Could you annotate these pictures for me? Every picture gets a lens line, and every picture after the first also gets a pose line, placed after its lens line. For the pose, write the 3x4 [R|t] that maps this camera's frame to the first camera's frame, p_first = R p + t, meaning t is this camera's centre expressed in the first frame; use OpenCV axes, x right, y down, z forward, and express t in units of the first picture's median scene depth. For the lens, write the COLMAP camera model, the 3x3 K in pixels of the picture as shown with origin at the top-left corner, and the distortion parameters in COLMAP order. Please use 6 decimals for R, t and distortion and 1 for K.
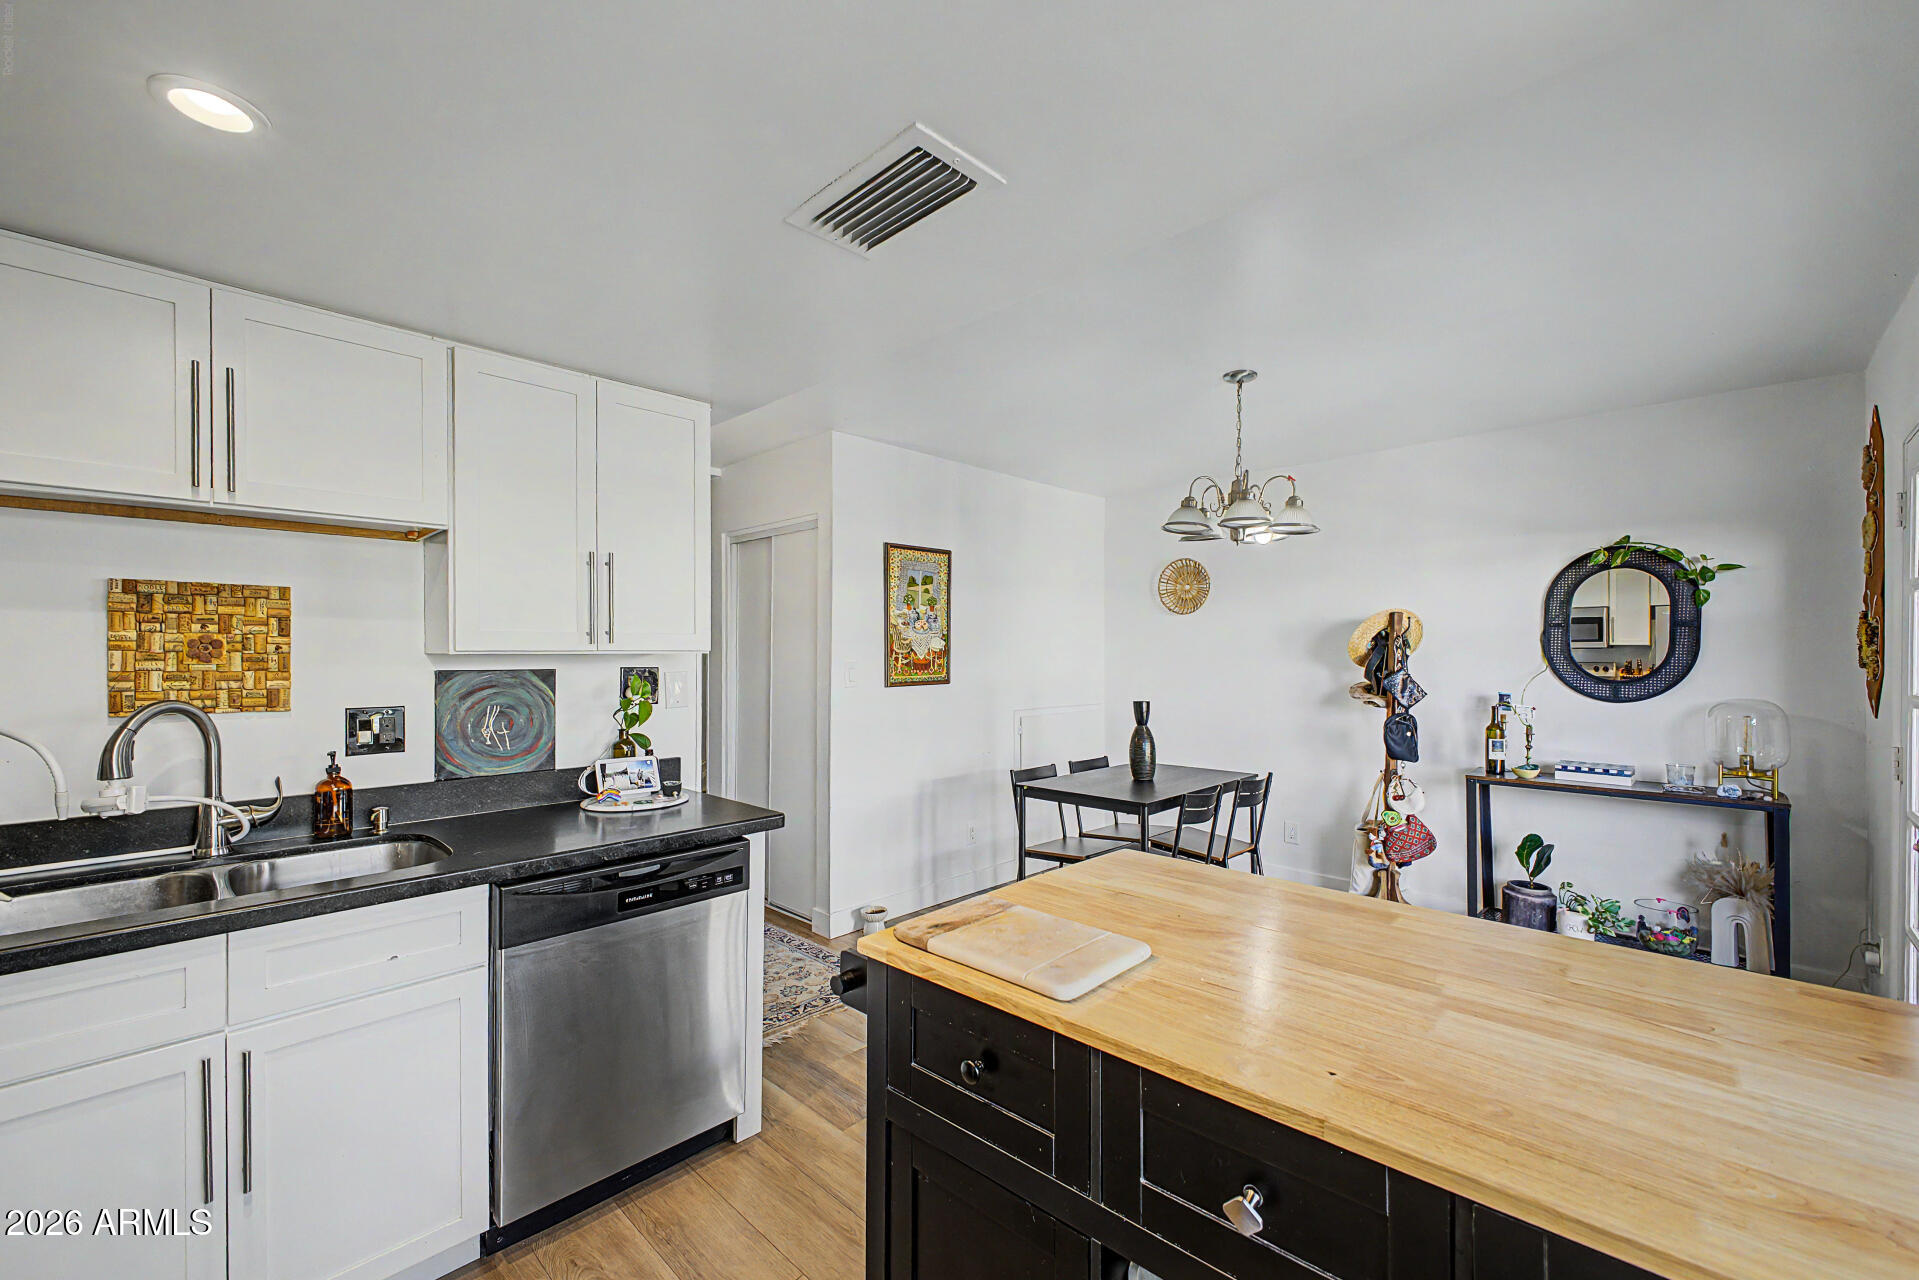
lens RADIAL K [[771.0, 0, 961.4], [0, 771.0, 650.1], [0, 0, 1]] dist [-0.002177, -0.000156]
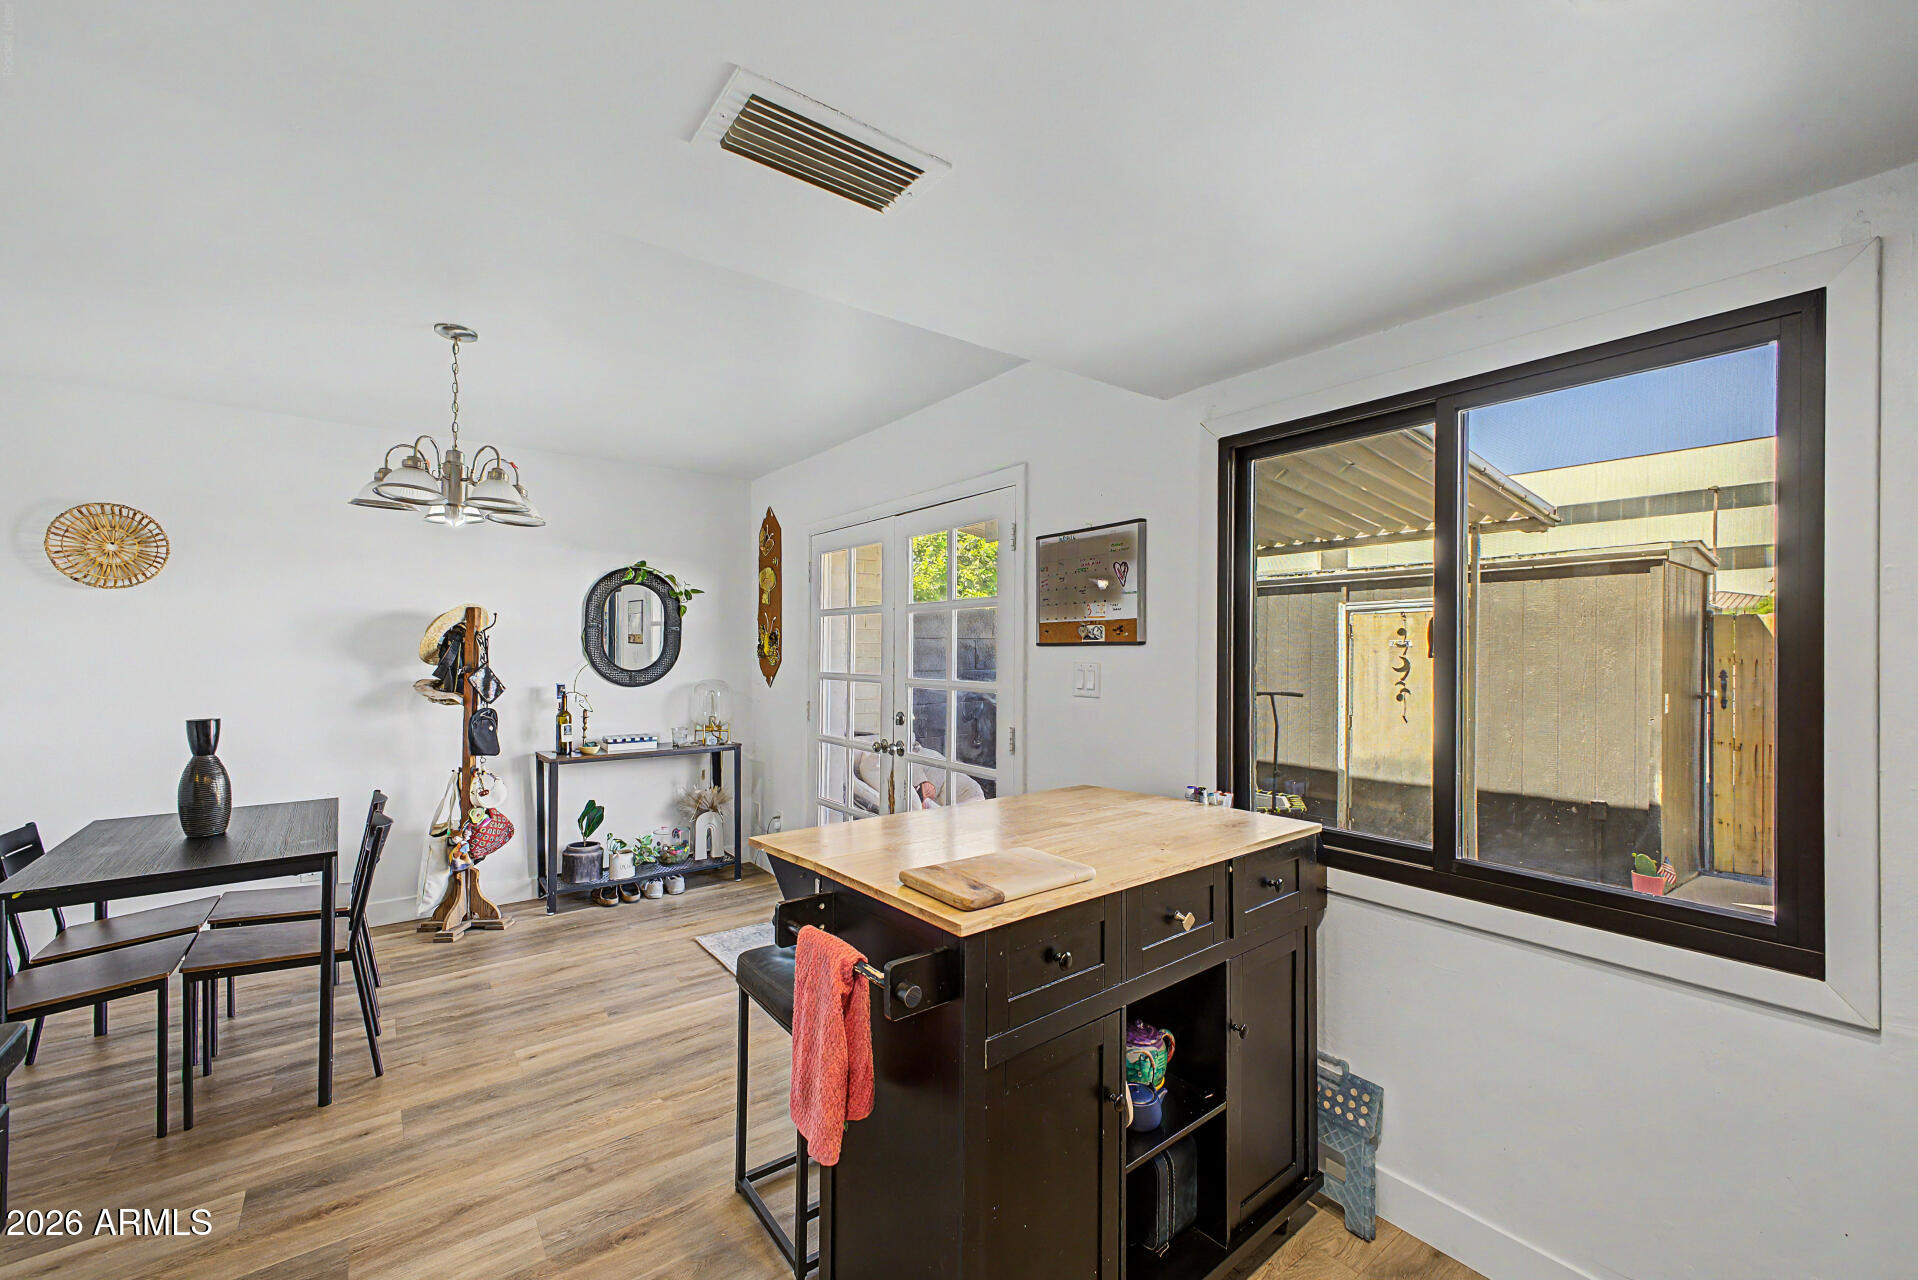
lens RADIAL K [[770.6, 0, 960.6], [0, 770.6, 646.8], [0, 0, 1]] dist [-0.002177, -0.000156]
pose [[0.144001, 0.004284, 0.989568, -0.340956], [-0.007817, 0.999964, -0.003191, -0.000036], [-0.989547, -0.007276, 0.144029, 0.248602]]
